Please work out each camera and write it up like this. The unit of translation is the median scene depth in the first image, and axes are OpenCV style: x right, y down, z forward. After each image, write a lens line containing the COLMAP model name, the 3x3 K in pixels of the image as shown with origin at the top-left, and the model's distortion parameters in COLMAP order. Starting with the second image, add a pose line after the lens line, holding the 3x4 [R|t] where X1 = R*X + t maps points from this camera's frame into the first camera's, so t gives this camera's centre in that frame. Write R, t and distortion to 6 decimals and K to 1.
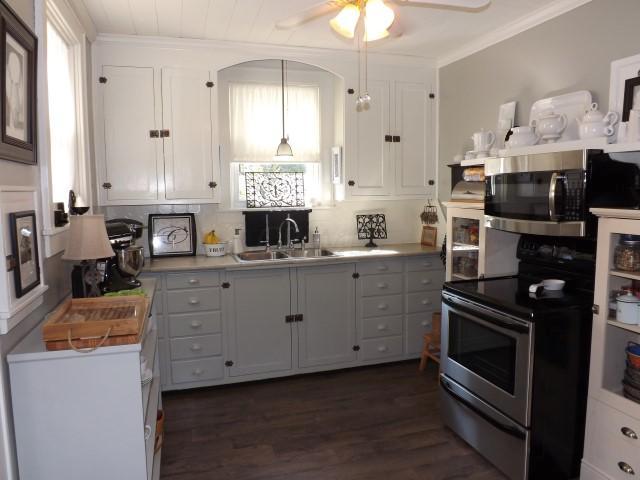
lens RADIAL K [[473.4, 0, 317.1], [0, 473.4, 236.2], [0, 0, 1]] dist [-0.015464, -0.002362]
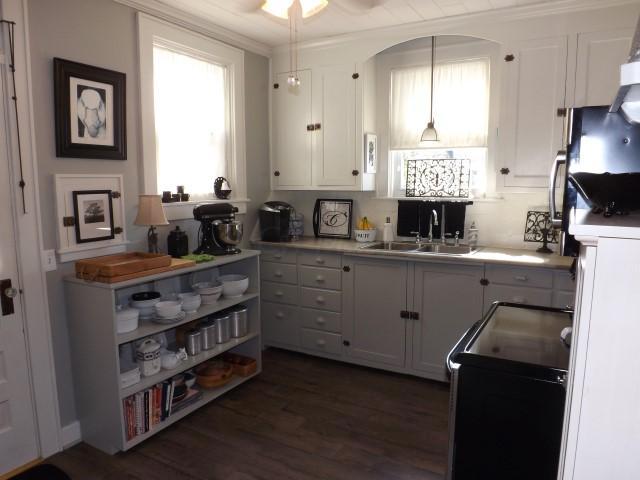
lens RADIAL K [[473.4, 0, 316.7], [0, 473.4, 242.2], [0, 0, 1]] dist [-0.015464, -0.002362]
pose [[0.689975, 0.107069, -0.715871, 0.441089], [-0.080938, 0.994209, 0.070688, -0.020871], [0.719294, 0.009168, 0.694646, 0.191583]]
